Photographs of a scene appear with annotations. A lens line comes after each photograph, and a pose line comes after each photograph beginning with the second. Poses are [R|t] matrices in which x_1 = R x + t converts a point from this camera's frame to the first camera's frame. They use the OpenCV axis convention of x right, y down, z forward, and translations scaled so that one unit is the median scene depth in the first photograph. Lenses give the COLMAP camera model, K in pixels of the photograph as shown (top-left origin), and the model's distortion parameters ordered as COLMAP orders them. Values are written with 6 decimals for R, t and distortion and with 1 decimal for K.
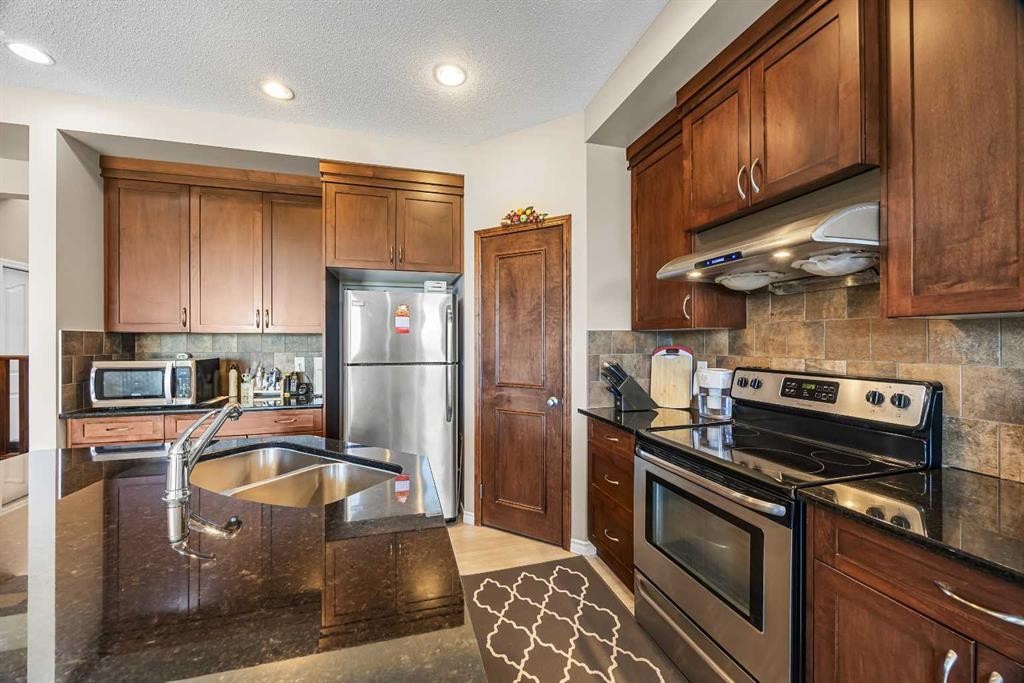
lens RADIAL K [[363.0, 0, 504.9], [0, 363.0, 341.6], [0, 0, 1]] dist [-0.002146, -0.000074]
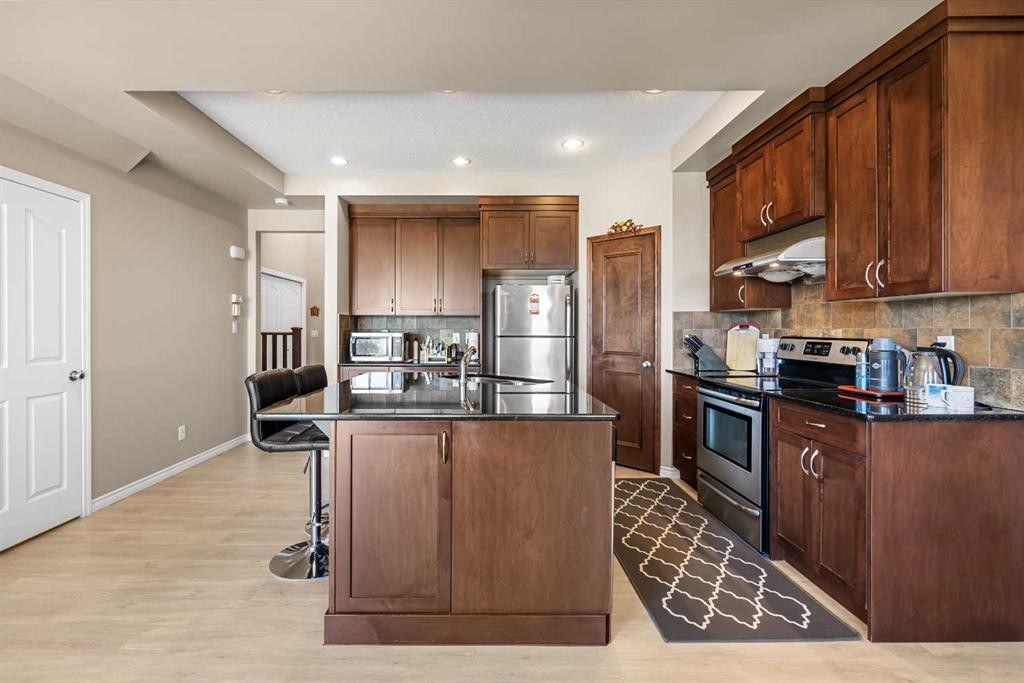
lens RADIAL K [[433.3, 0, 489.0], [0, 433.3, 328.8], [0, 0, 1]] dist [-0.001544, -0.000285]
pose [[0.959411, 0.002596, -0.282001, 0.024302], [-0.002714, 0.999996, -0.000026, 0.035040], [0.282000, 0.000790, 0.959414, -0.721033]]
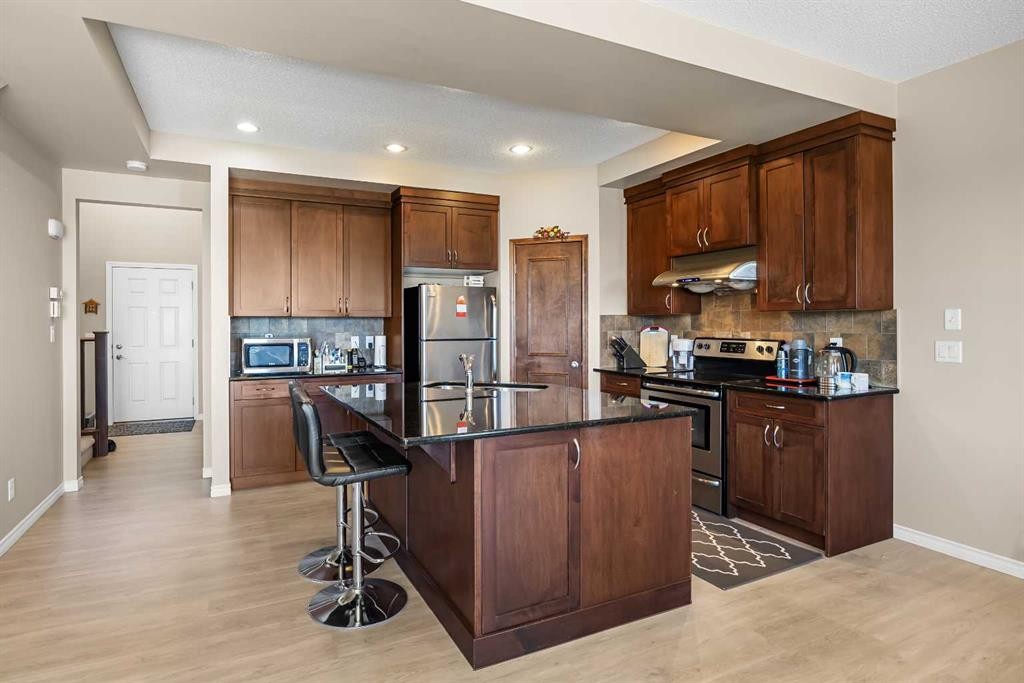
lens RADIAL K [[501.9, 0, 440.0], [0, 501.9, 322.7], [0, 0, 1]] dist [-0.012378, 0.000329]
pose [[0.993392, -0.003910, 0.114705, -0.630265], [0.003942, 0.999992, -0.000060, -0.001316], [-0.114704, 0.000512, 0.993400, -0.911989]]
